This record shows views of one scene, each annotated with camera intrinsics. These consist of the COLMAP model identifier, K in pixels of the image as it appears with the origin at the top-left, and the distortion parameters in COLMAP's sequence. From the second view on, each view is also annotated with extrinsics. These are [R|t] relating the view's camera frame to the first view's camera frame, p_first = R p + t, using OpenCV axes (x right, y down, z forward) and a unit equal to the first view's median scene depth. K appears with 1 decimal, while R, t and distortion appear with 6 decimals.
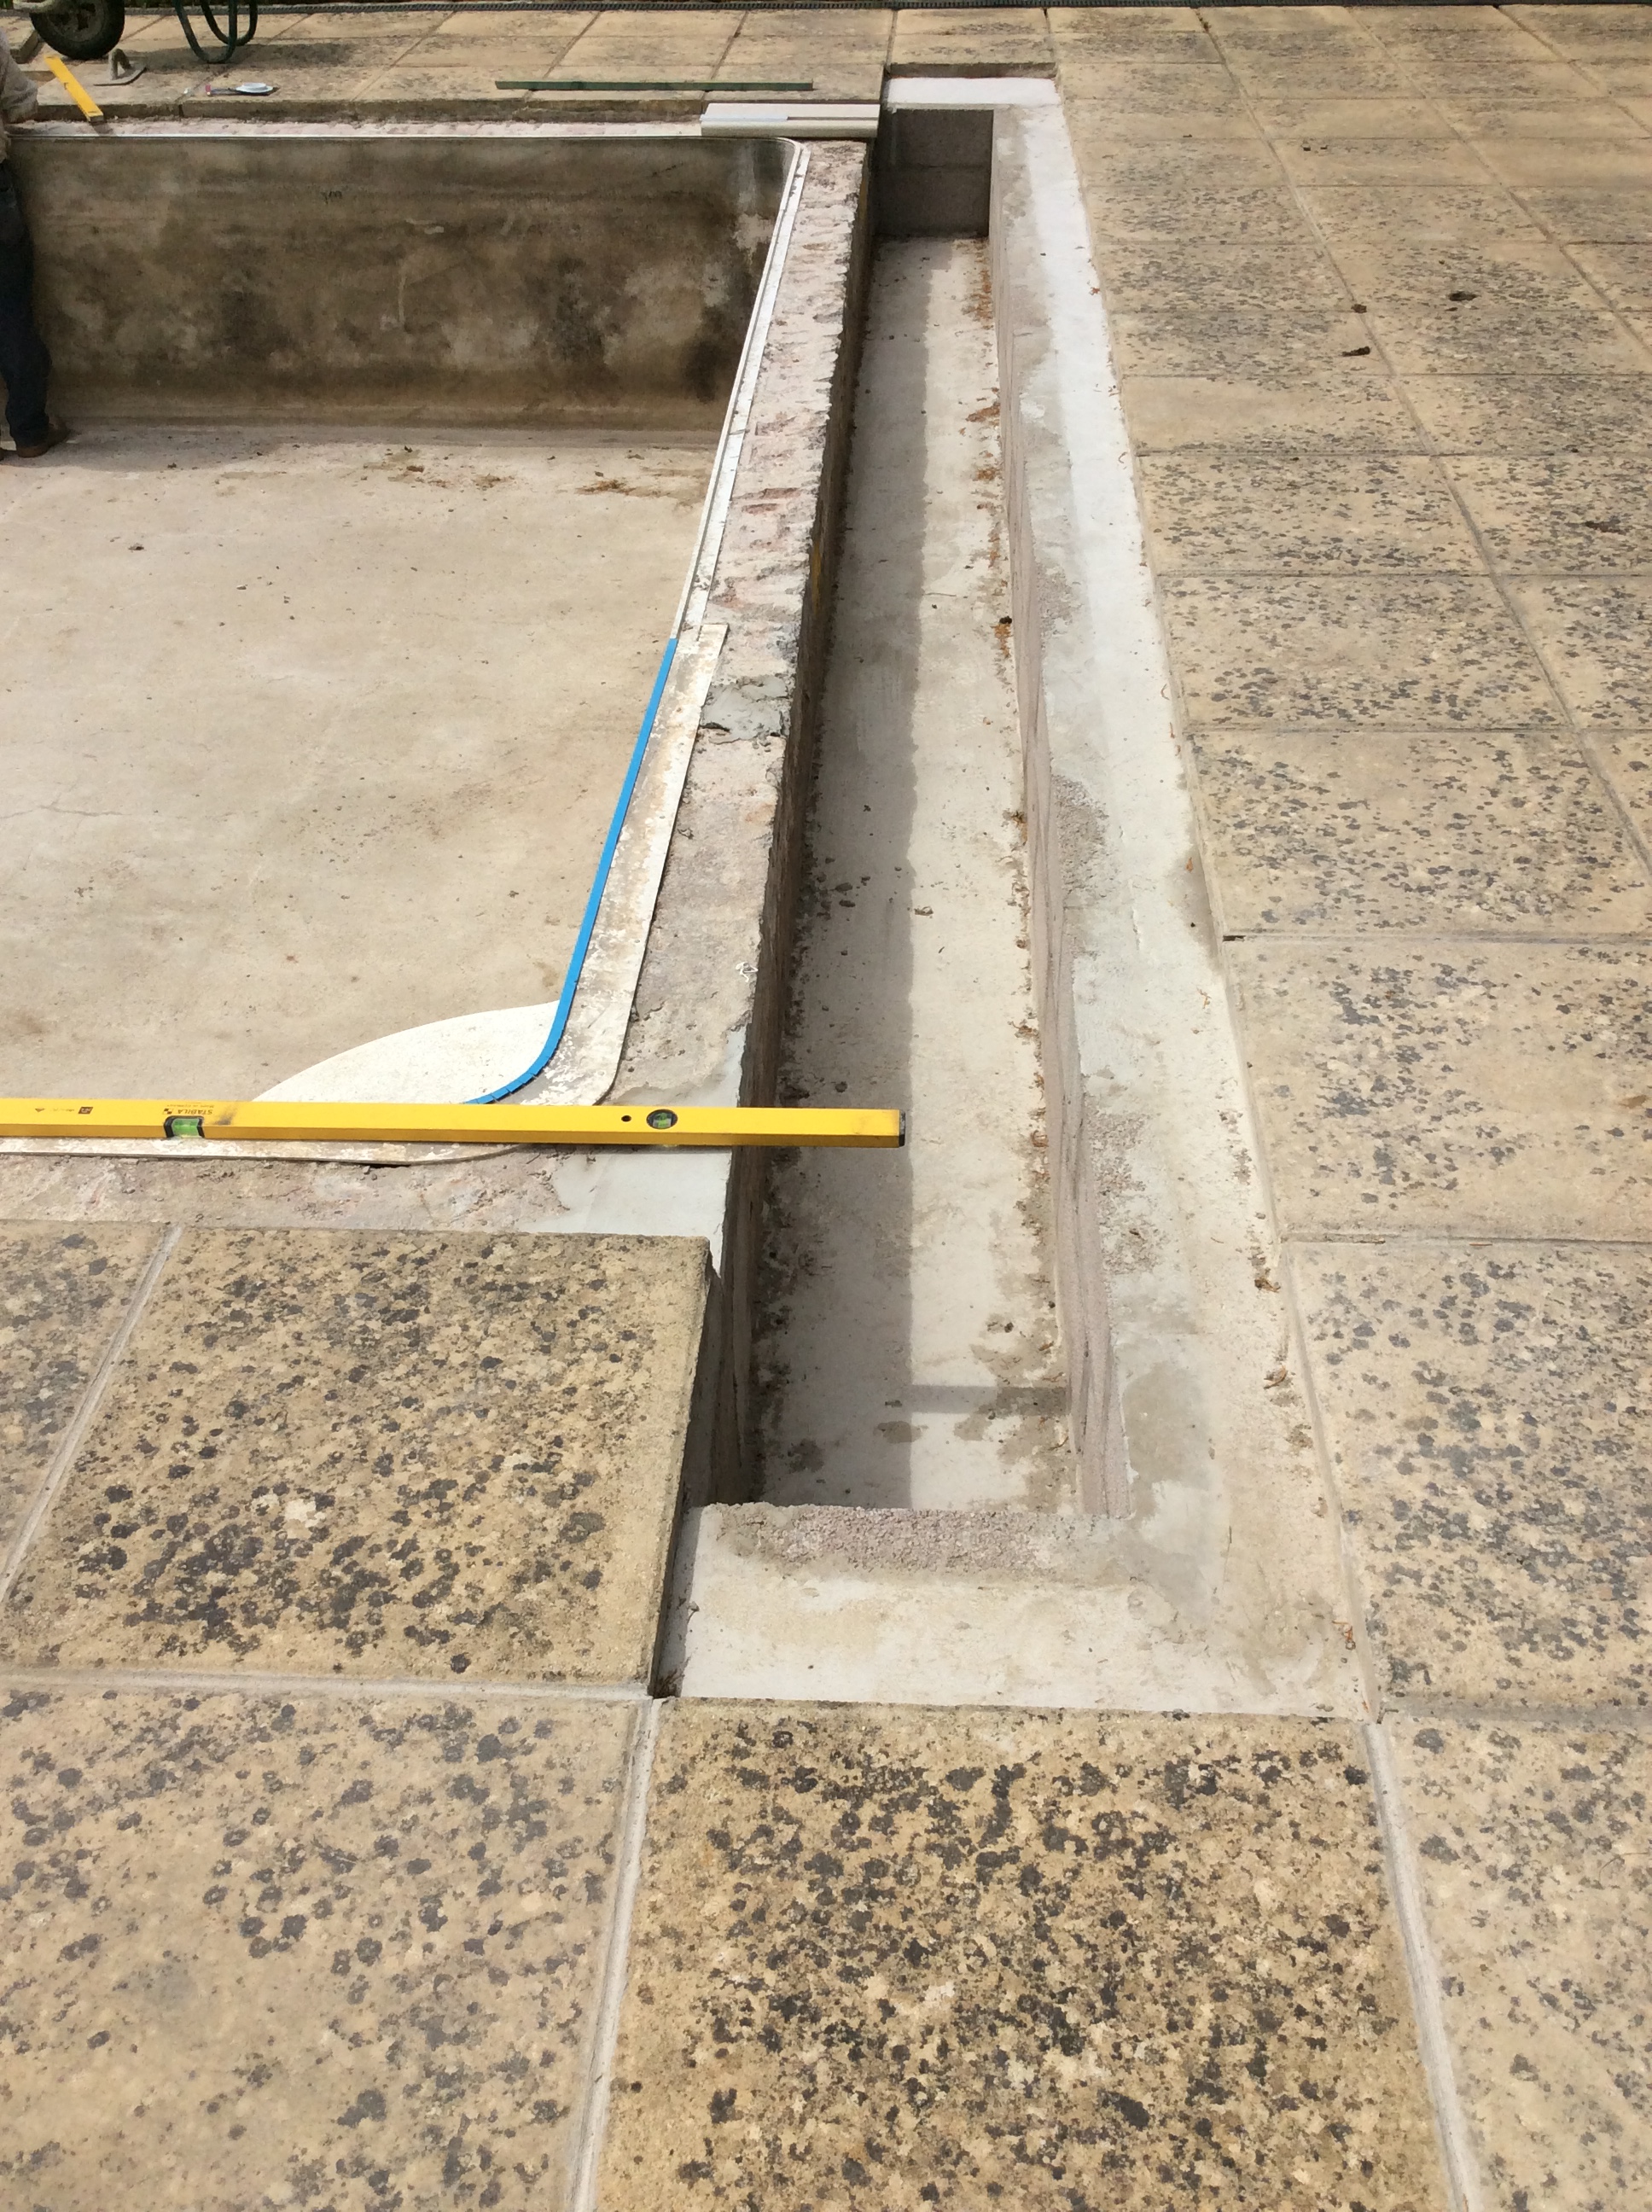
lens RADIAL K [[2028.3, 0, 841.4], [0, 2028.3, 1092.0], [0, 0, 1]] dist [0.005612, 0.000000]
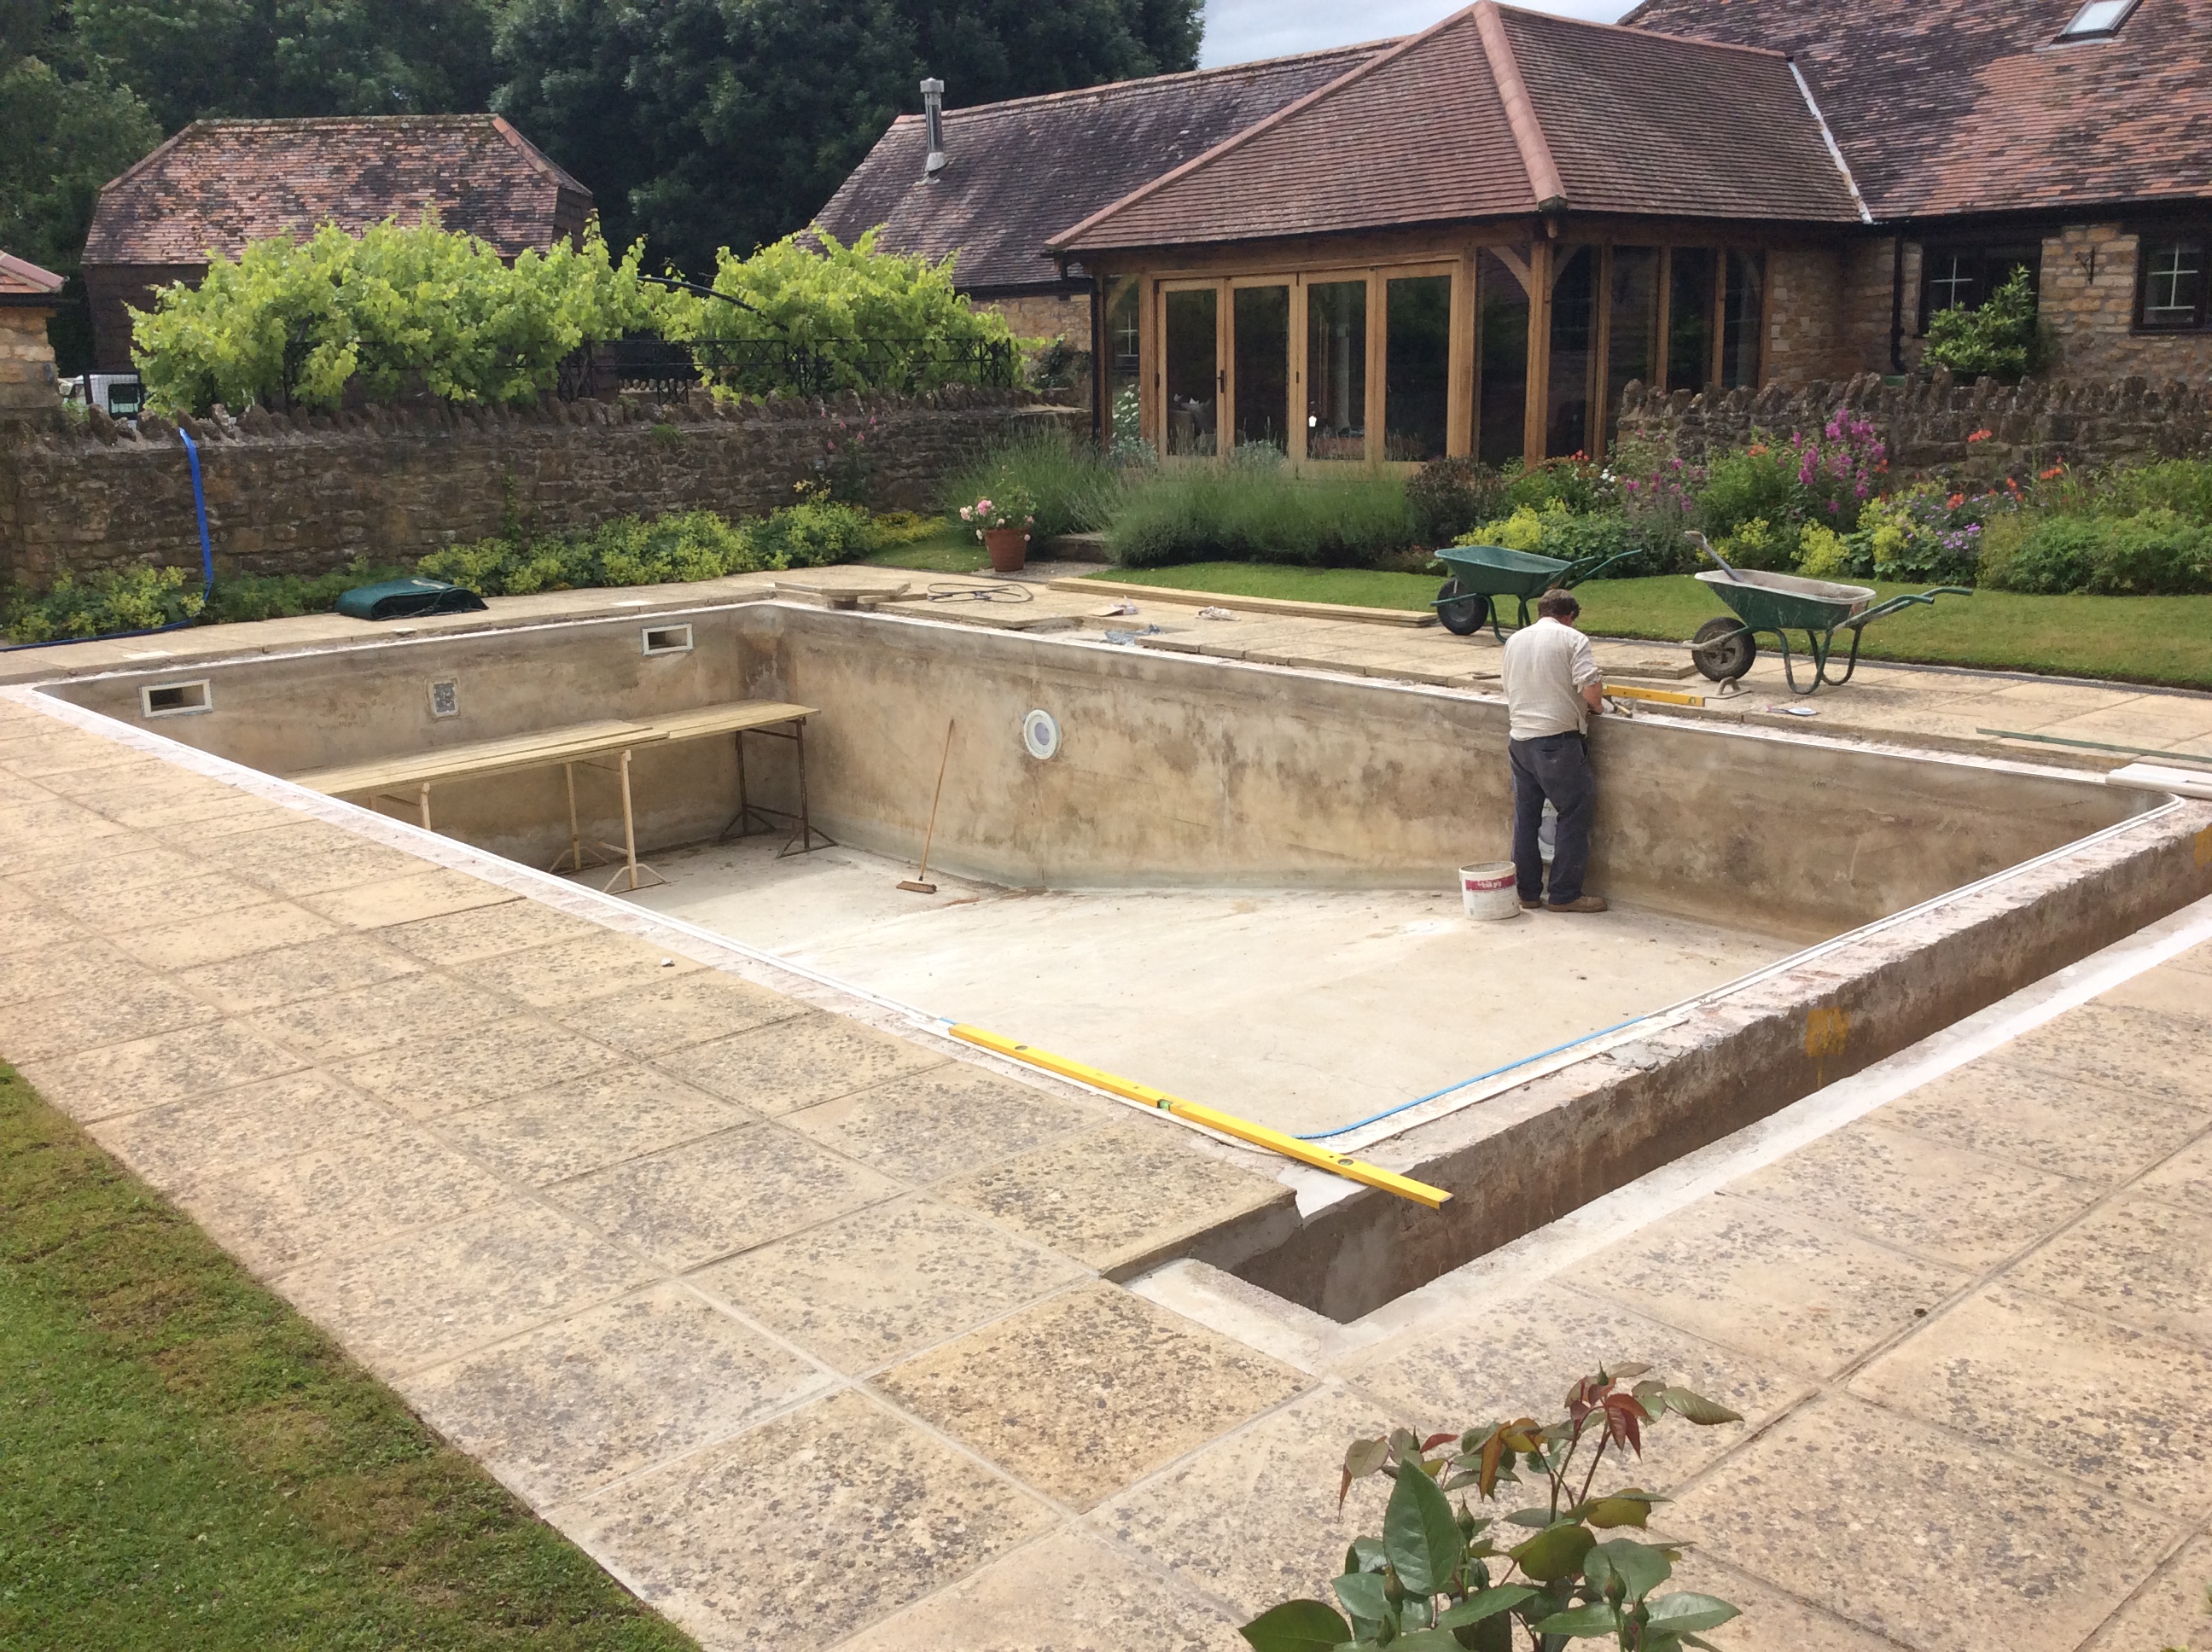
lens RADIAL K [[2028.3, 0, 1104.9], [0, 2028.3, 815.8], [0, 0, 1]] dist [0.005612, 0.000000]
pose [[0.705271, 0.151086, -0.692651, 0.363914], [-0.413484, 0.881300, -0.228782, 0.091140], [0.575868, 0.447754, 0.684027, -0.208269]]
